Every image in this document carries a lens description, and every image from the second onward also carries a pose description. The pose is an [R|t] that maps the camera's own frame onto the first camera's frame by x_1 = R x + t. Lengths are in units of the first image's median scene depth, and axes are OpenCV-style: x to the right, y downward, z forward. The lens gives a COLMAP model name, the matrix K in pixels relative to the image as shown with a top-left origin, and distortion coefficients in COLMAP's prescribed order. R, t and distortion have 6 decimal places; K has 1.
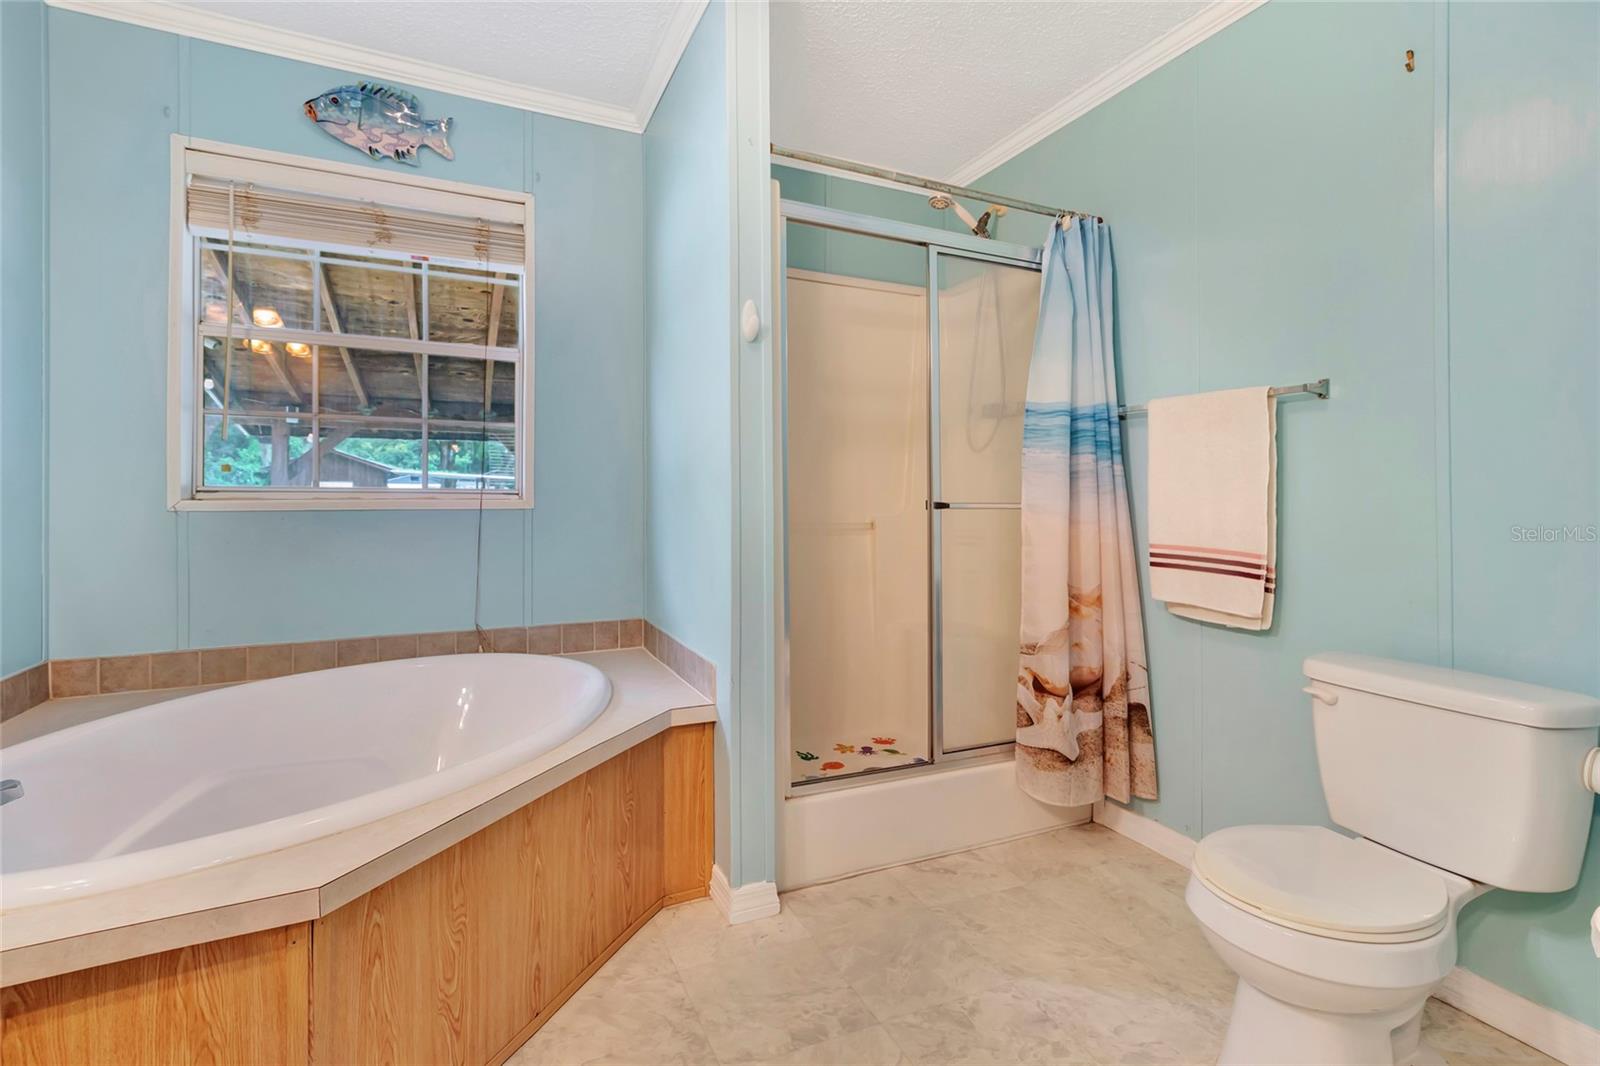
lens RADIAL K [[730.0, 0, 800.2], [0, 730.0, 510.4], [0, 0, 1]] dist [-0.006403, 0.000749]
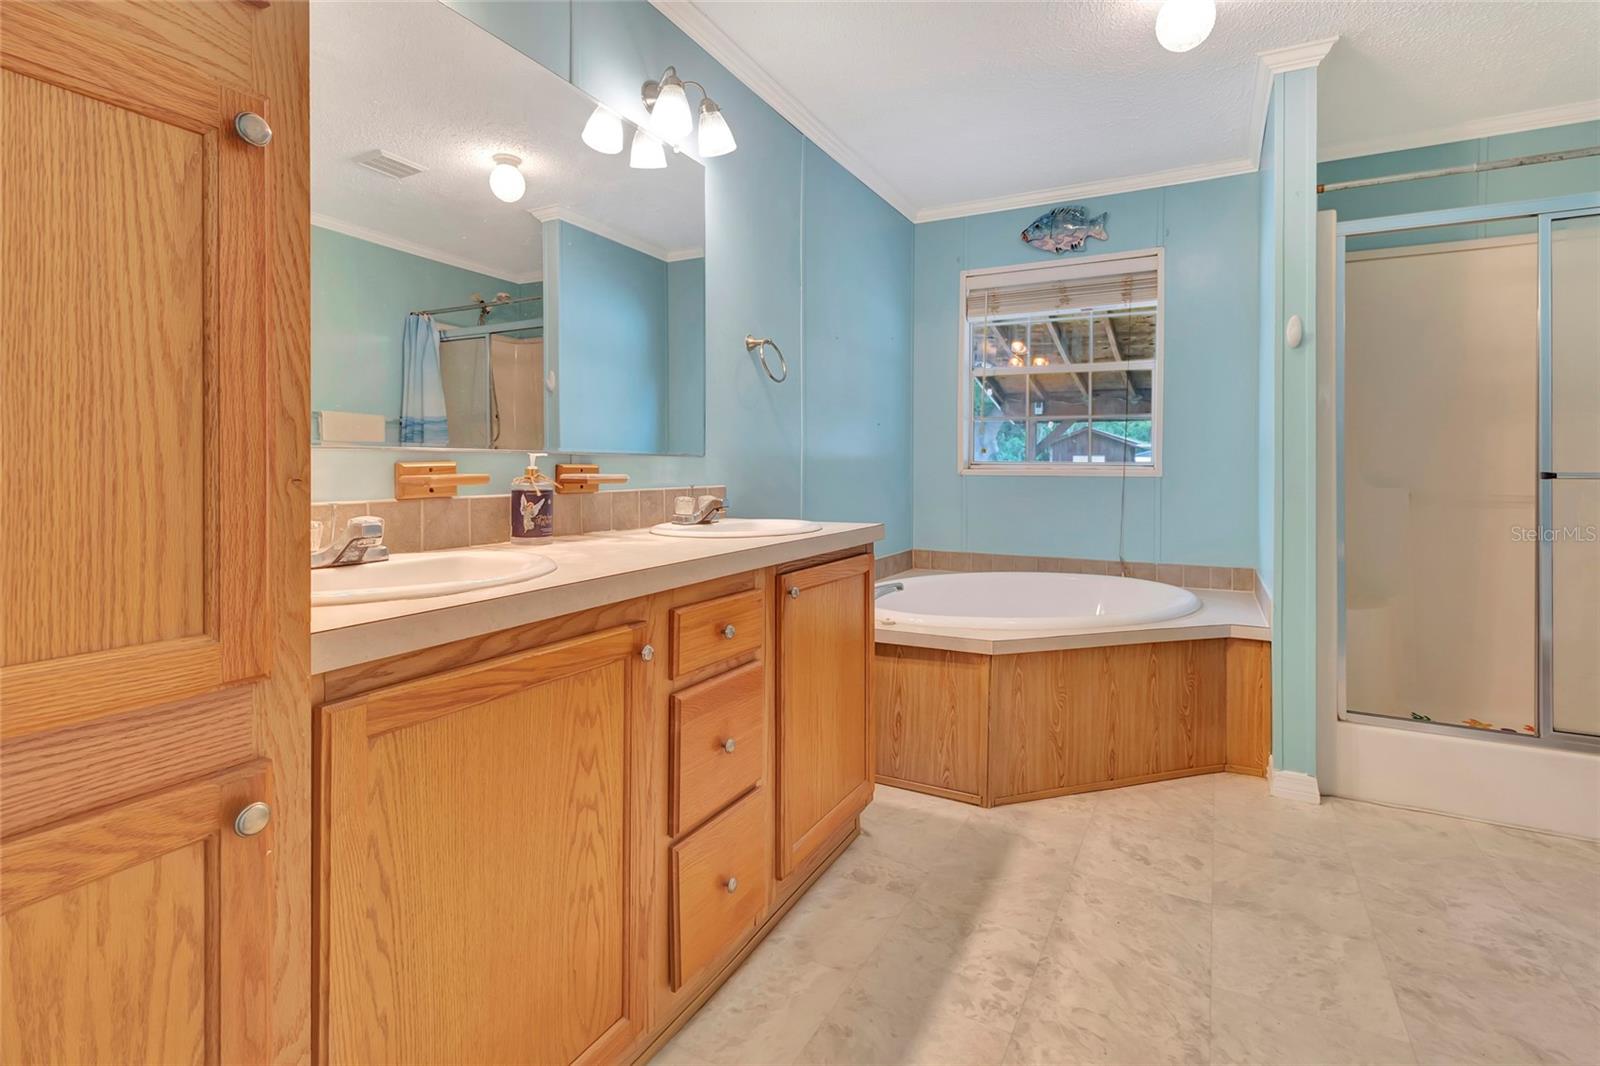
lens RADIAL K [[742.0, 0, 814.2], [0, 742.0, 488.7], [0, 0, 1]] dist [0.004757, 0.000883]
pose [[0.596331, 0.023343, -0.802399, 0.414555], [-0.018551, 0.999711, 0.015296, 0.013876], [0.802525, 0.005763, 0.596591, -0.398729]]
